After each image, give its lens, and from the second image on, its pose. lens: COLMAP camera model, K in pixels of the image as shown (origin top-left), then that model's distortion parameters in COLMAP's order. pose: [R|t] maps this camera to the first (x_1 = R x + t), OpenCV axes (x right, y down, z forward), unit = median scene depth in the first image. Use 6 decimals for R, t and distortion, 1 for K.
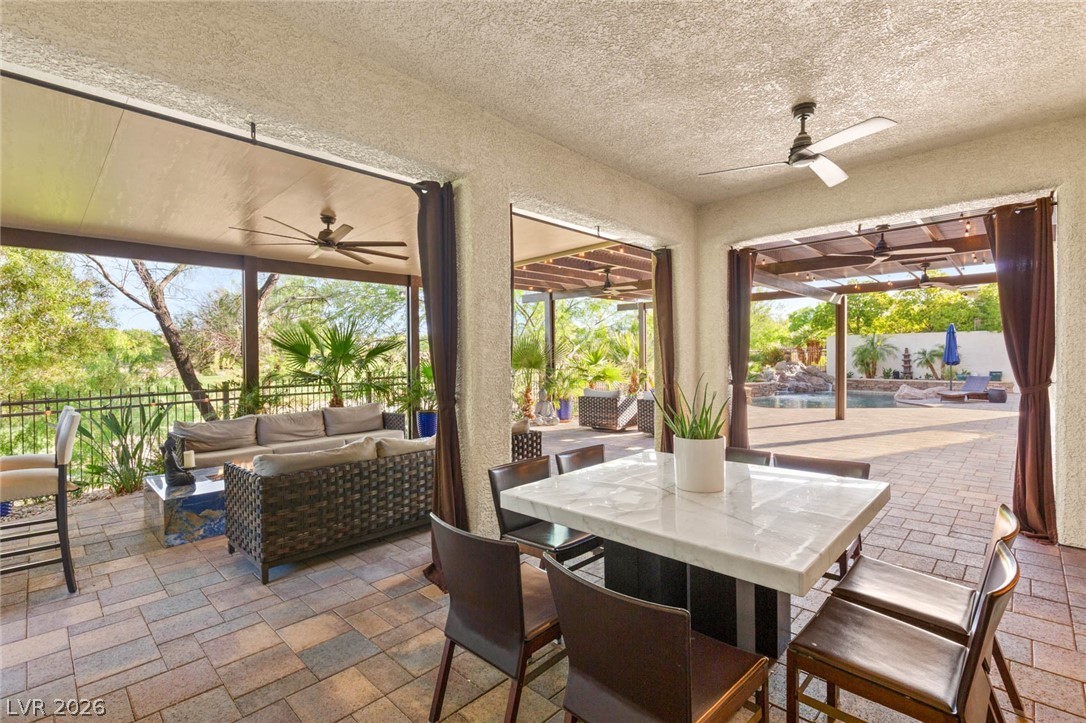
lens RADIAL K [[496.0, 0, 544.7], [0, 496.0, 365.0], [0, 0, 1]] dist [0.019181, 0.000393]
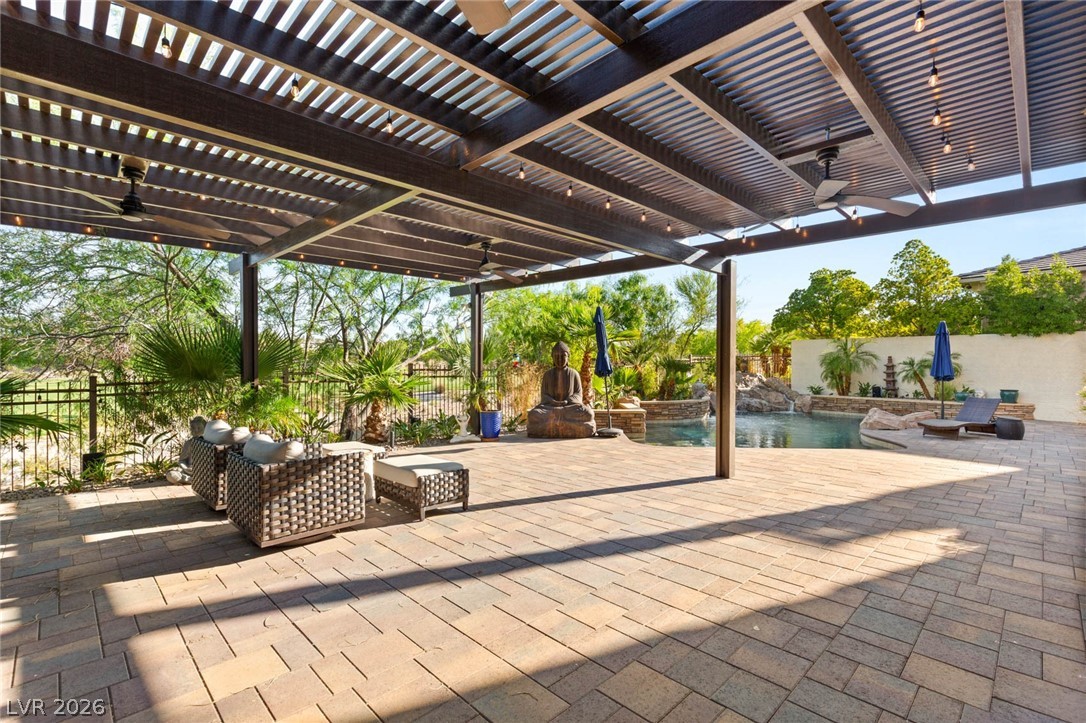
lens RADIAL K [[496.0, 0, 541.4], [0, 496.0, 362.2], [0, 0, 1]] dist [0.019181, 0.000393]
pose [[0.999633, 0.011271, -0.024641, 0.213105], [-0.011734, 0.999756, -0.018730, -0.004719], [0.024424, 0.019013, 0.999521, 0.228748]]
